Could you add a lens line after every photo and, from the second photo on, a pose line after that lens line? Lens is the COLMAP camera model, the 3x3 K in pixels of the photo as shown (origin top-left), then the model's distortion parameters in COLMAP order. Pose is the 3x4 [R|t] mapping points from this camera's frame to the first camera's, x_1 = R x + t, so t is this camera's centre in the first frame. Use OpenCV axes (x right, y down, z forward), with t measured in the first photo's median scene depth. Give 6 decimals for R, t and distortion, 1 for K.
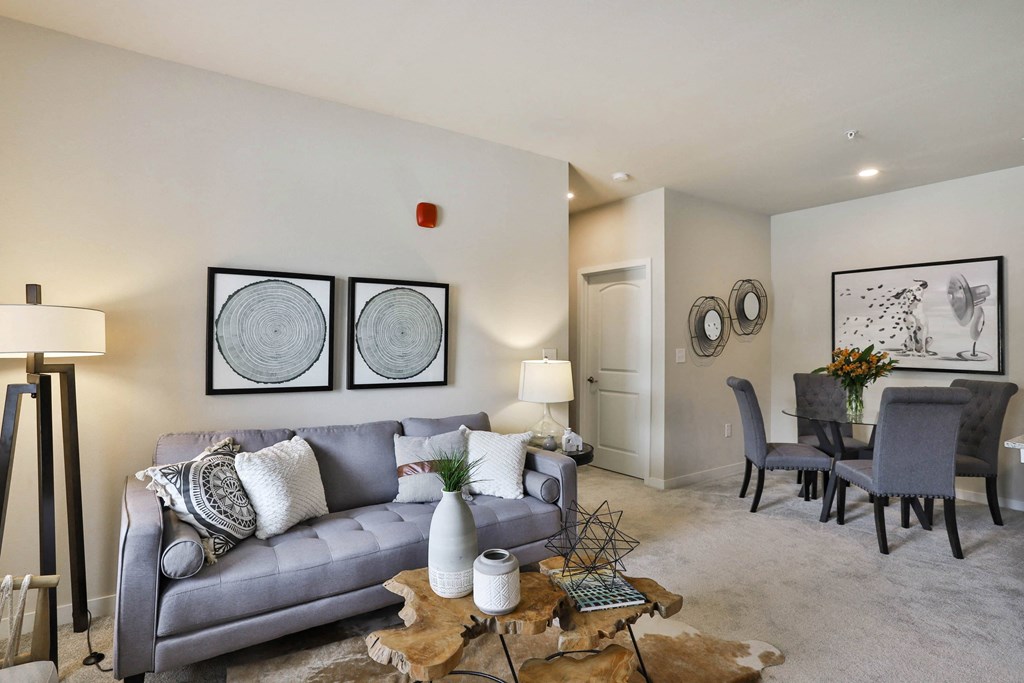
lens RADIAL K [[535.2, 0, 496.9], [0, 535.2, 339.6], [0, 0, 1]] dist [-0.042653, 0.040158]
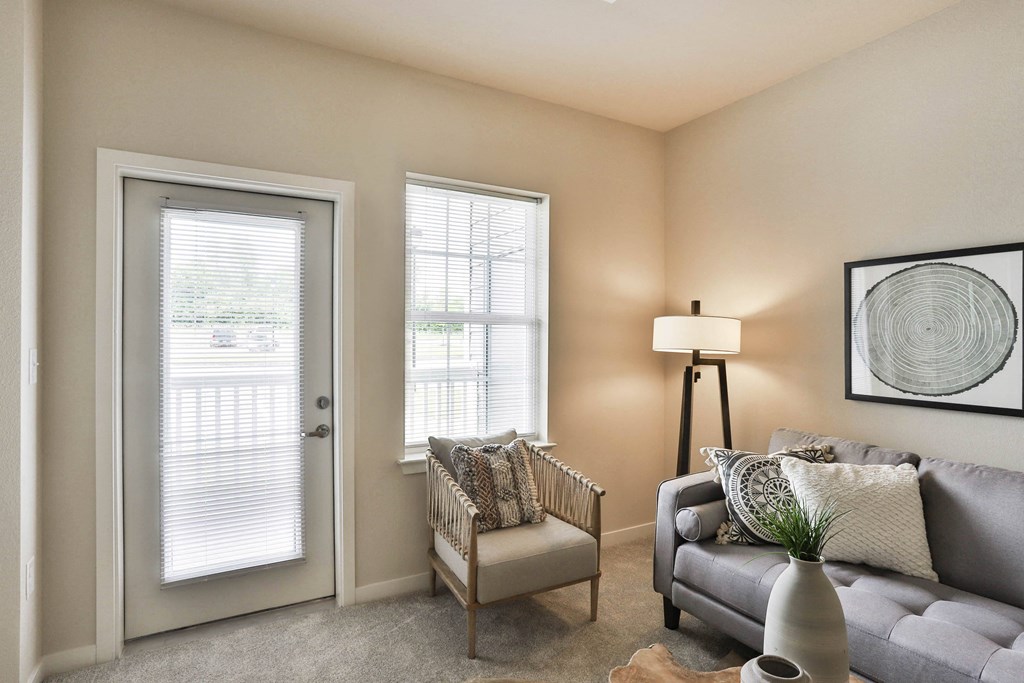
lens RADIAL K [[535.2, 0, 496.9], [0, 535.2, 339.6], [0, 0, 1]] dist [-0.042653, 0.040158]
pose [[-0.068242, -0.005746, -0.997652, 0.506935], [0.000066, 0.999983, -0.005764, 0.005406], [0.997669, -0.000460, -0.068241, 0.526273]]
